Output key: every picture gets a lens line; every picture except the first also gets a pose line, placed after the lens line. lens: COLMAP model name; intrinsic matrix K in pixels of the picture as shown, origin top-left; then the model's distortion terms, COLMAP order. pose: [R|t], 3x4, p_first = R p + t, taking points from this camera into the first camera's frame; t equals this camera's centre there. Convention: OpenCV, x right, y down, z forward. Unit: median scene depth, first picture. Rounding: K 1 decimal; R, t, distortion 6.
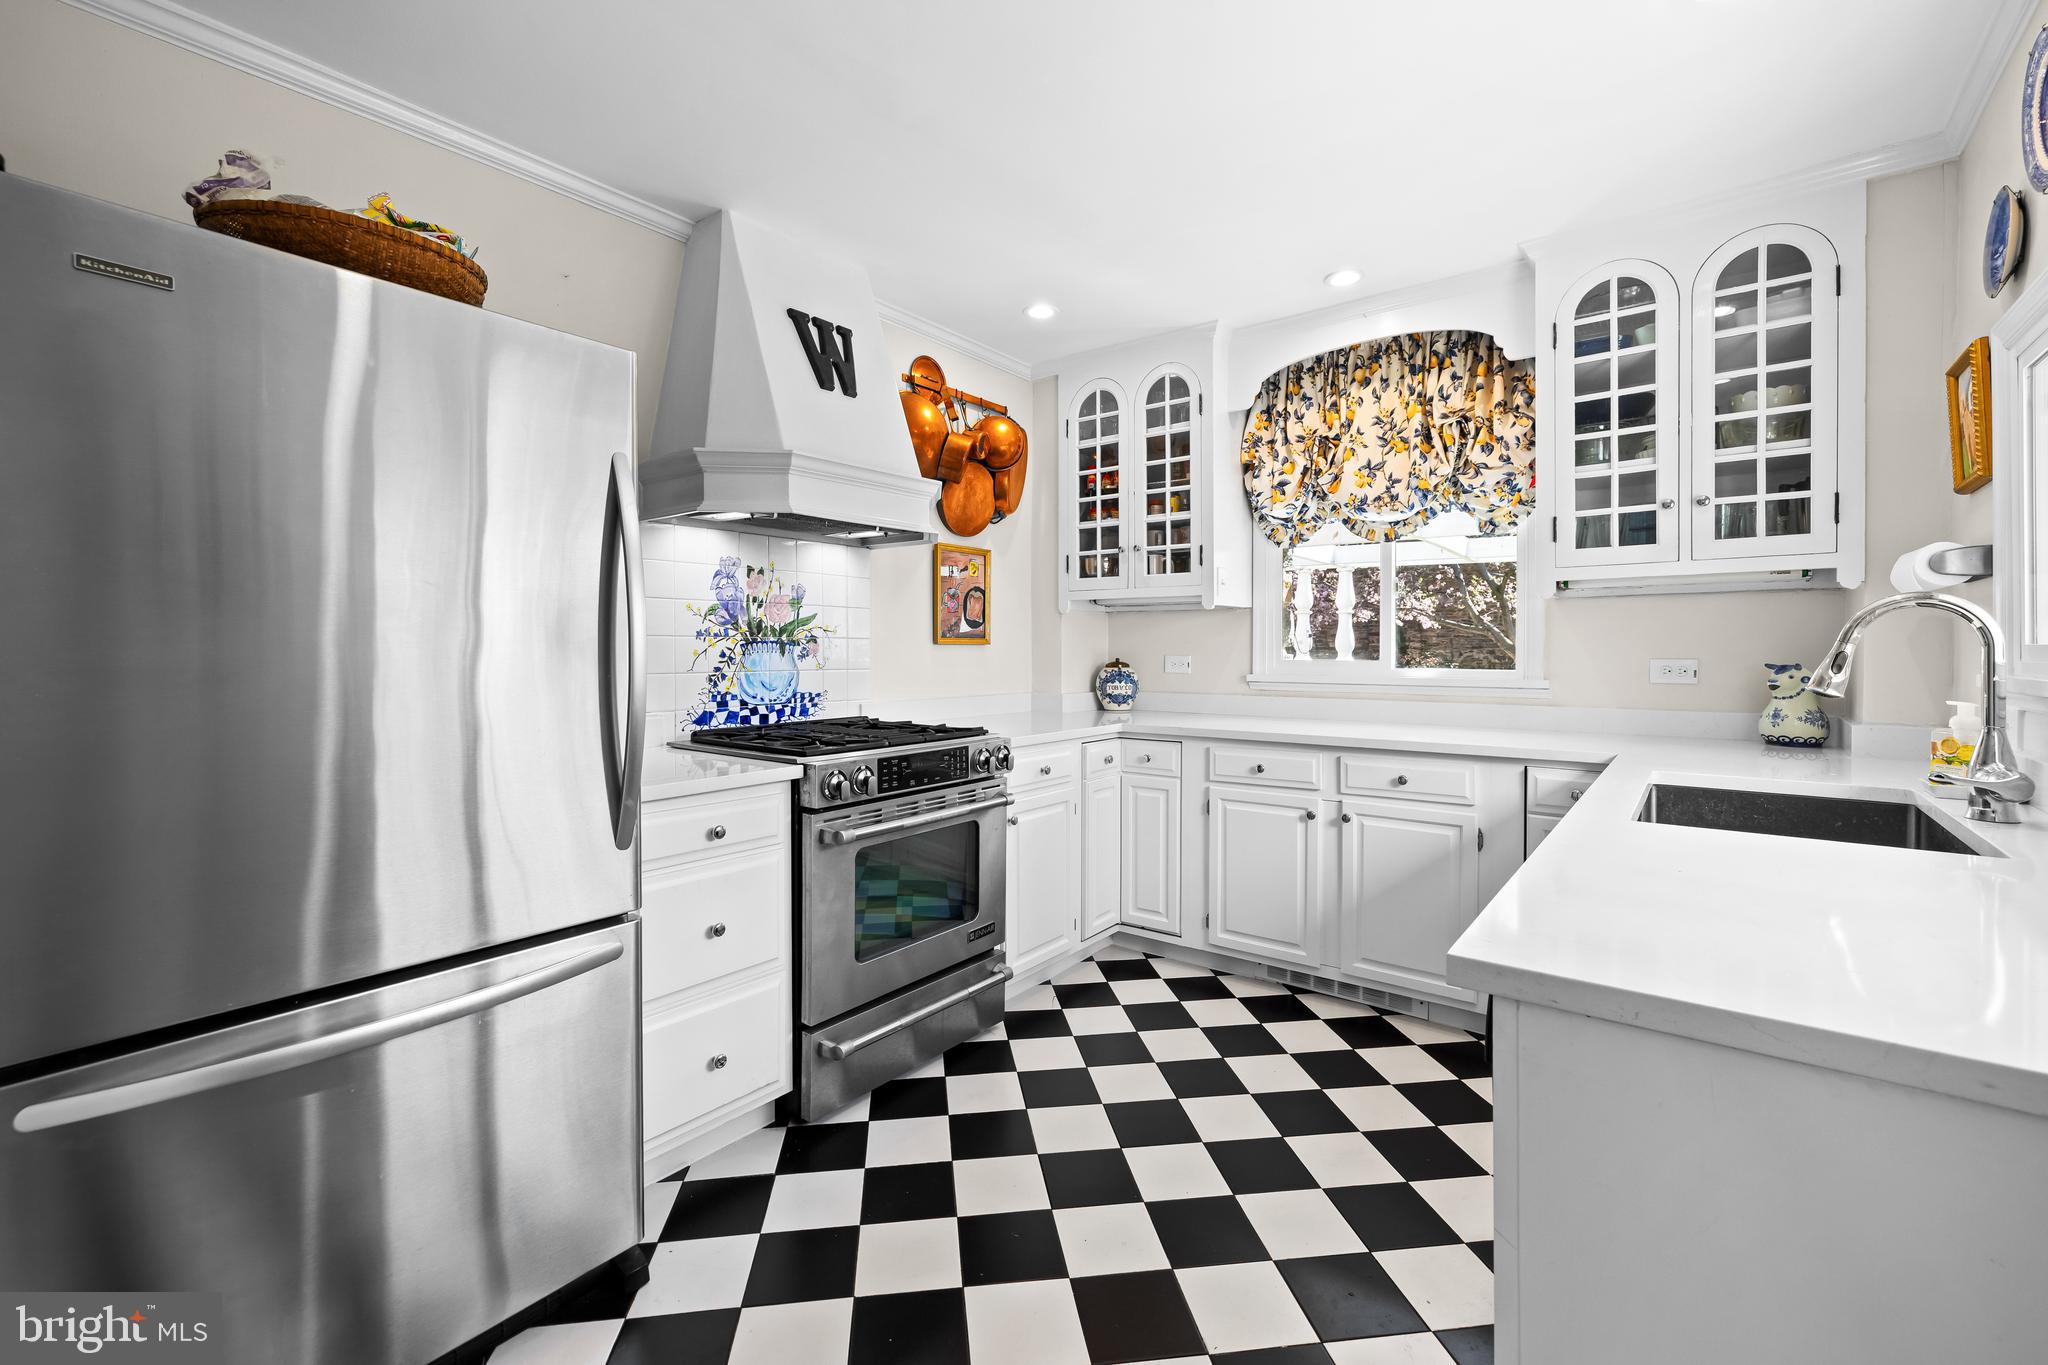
lens RADIAL K [[885.2, 0, 991.1], [0, 885.2, 644.6], [0, 0, 1]] dist [0.000978, 0.000229]
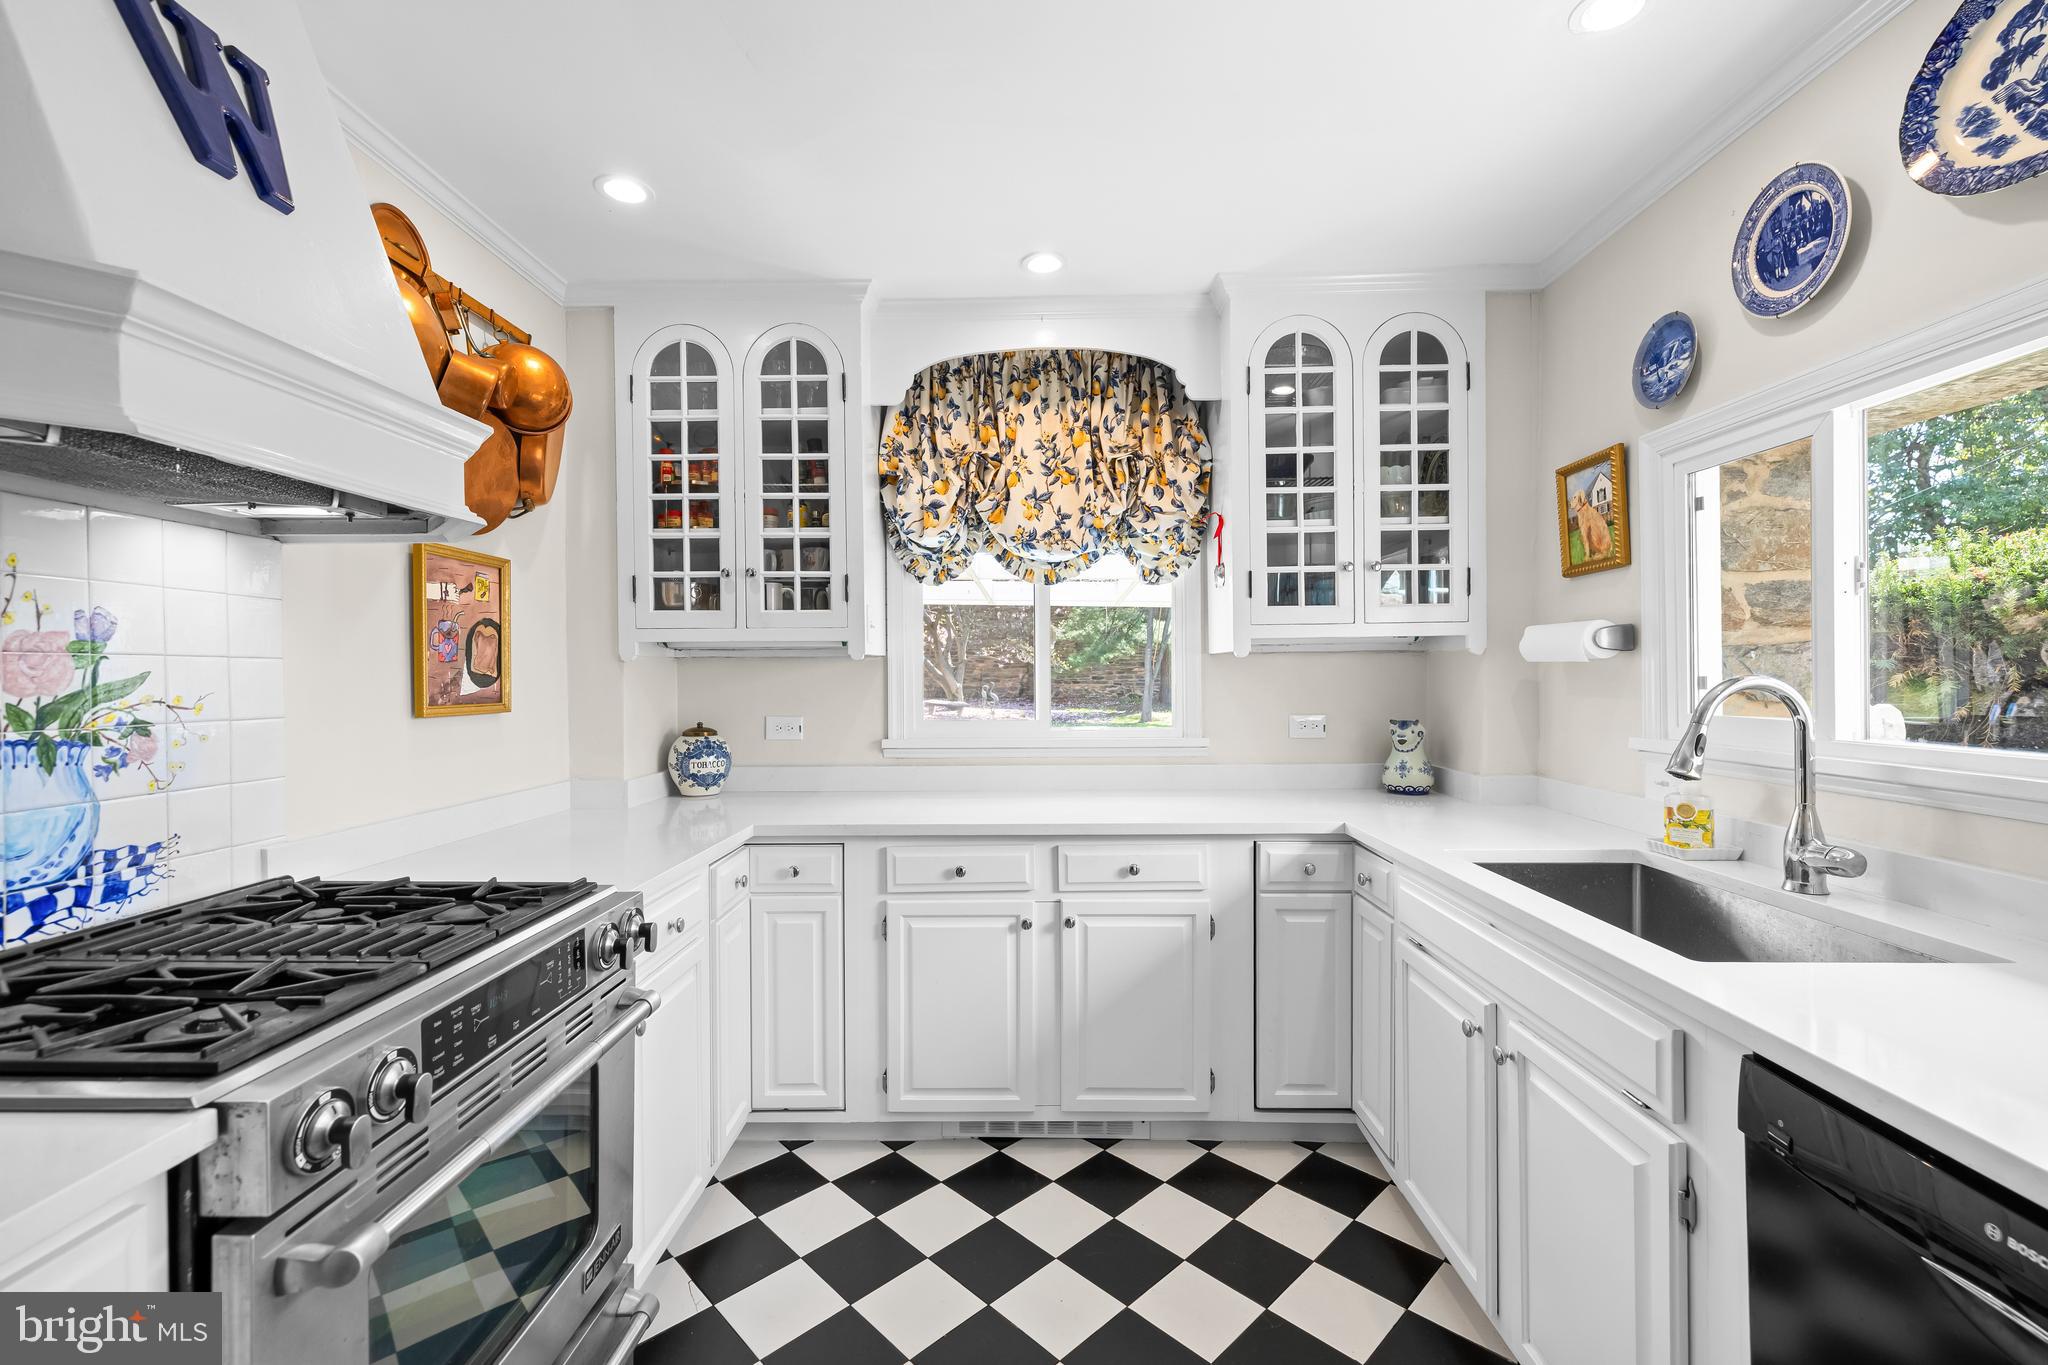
lens RADIAL K [[885.2, 0, 1026.8], [0, 885.2, 674.0], [0, 0, 1]] dist [0.000978, 0.000229]
pose [[0.784700, -0.006004, 0.619847, -0.125538], [0.004494, 0.999982, 0.003997, -0.034131], [-0.619860, -0.000351, 0.784712, 0.357134]]
